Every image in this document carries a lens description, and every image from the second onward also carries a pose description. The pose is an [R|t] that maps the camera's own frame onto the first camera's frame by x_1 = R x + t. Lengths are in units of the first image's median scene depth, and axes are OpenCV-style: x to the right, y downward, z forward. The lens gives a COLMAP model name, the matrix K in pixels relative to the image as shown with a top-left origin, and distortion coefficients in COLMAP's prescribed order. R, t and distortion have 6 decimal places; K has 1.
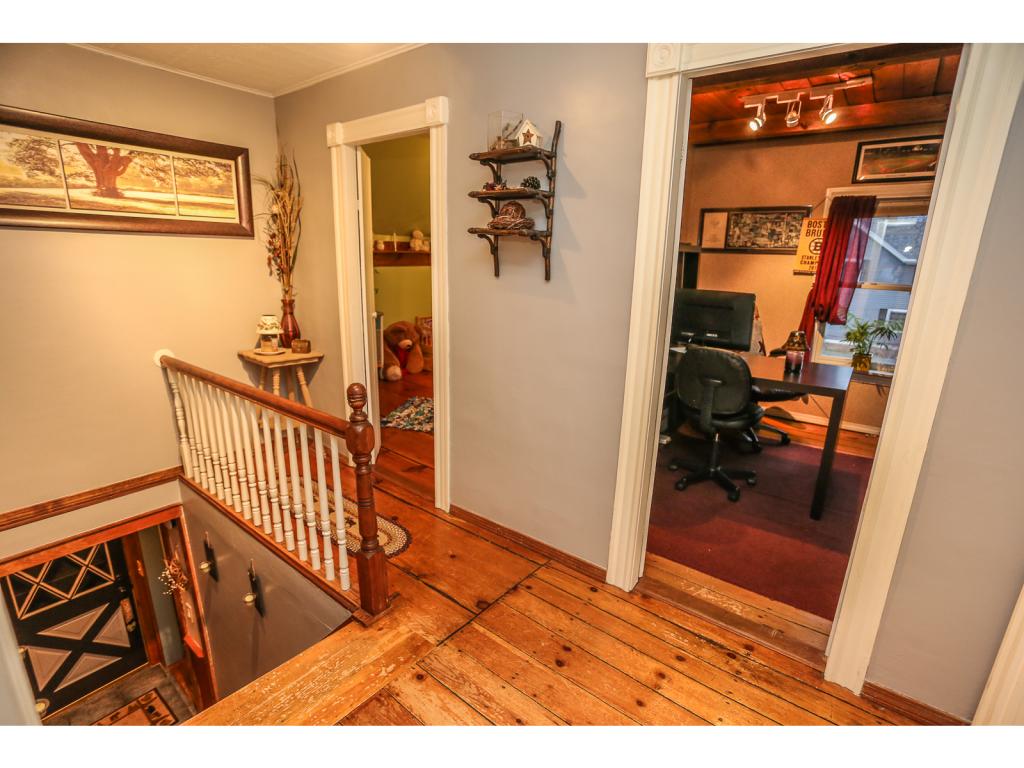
lens RADIAL K [[512.1, 0, 512.0], [0, 512.1, 384.0], [0, 0, 1]] dist [-0.072221, 0.031312]
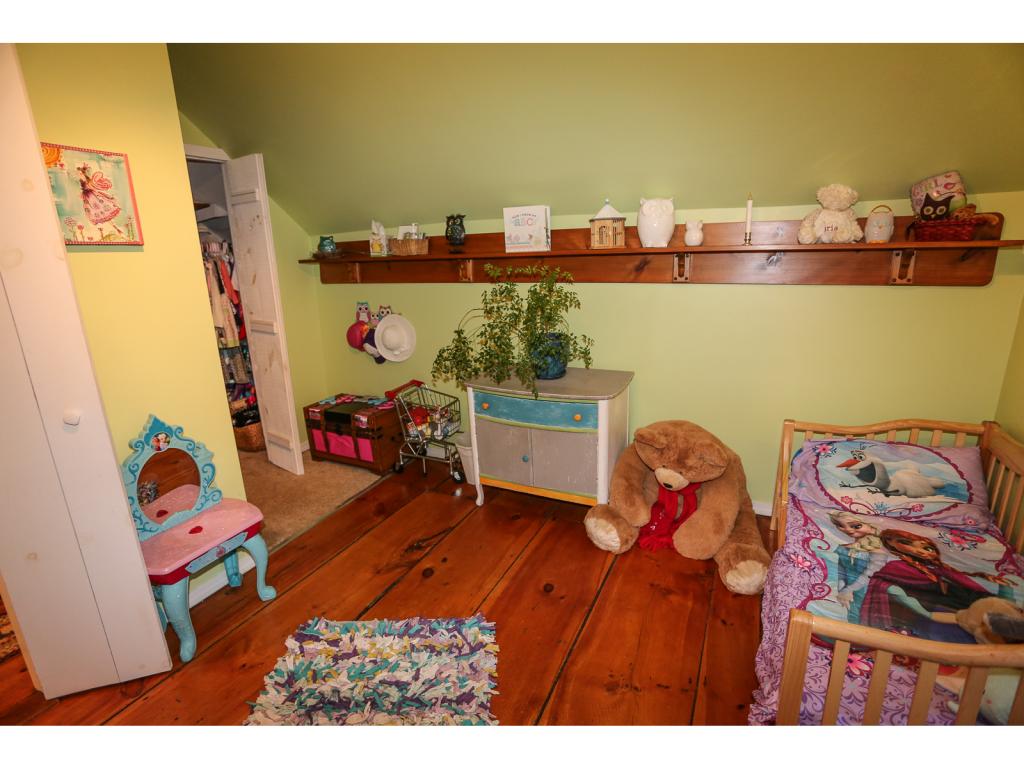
lens RADIAL K [[512.1, 0, 512.0], [0, 512.1, 384.0], [0, 0, 1]] dist [-0.072221, 0.031312]
pose [[0.213832, 0.201878, -0.955783, 0.228392], [-0.215374, 0.964080, 0.155446, -0.331127], [0.952833, 0.172612, 0.249630, 1.373656]]
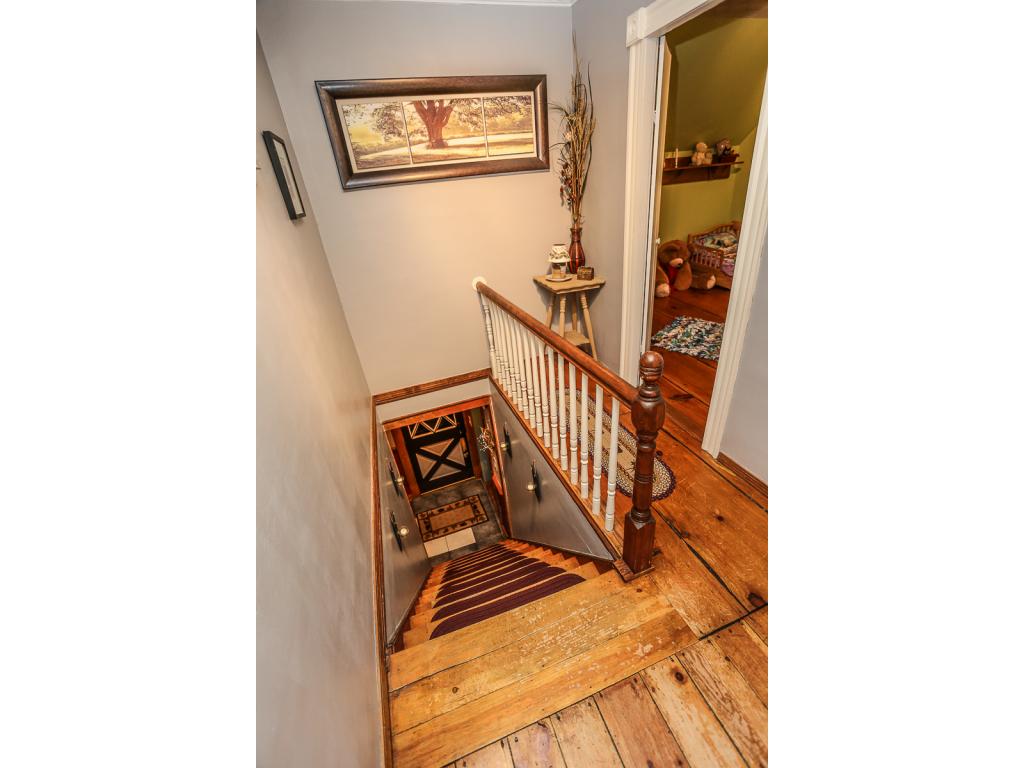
lens RADIAL K [[371.4, 0, 508.5], [0, 371.4, 383.7], [0, 0, 1]] dist [-0.040213, 0.000272]
pose [[0.837083, 0.164431, -0.521781, -0.106272], [-0.017778, 0.961434, 0.274460, -0.067114], [0.546788, -0.220469, 0.807723, 0.224610]]
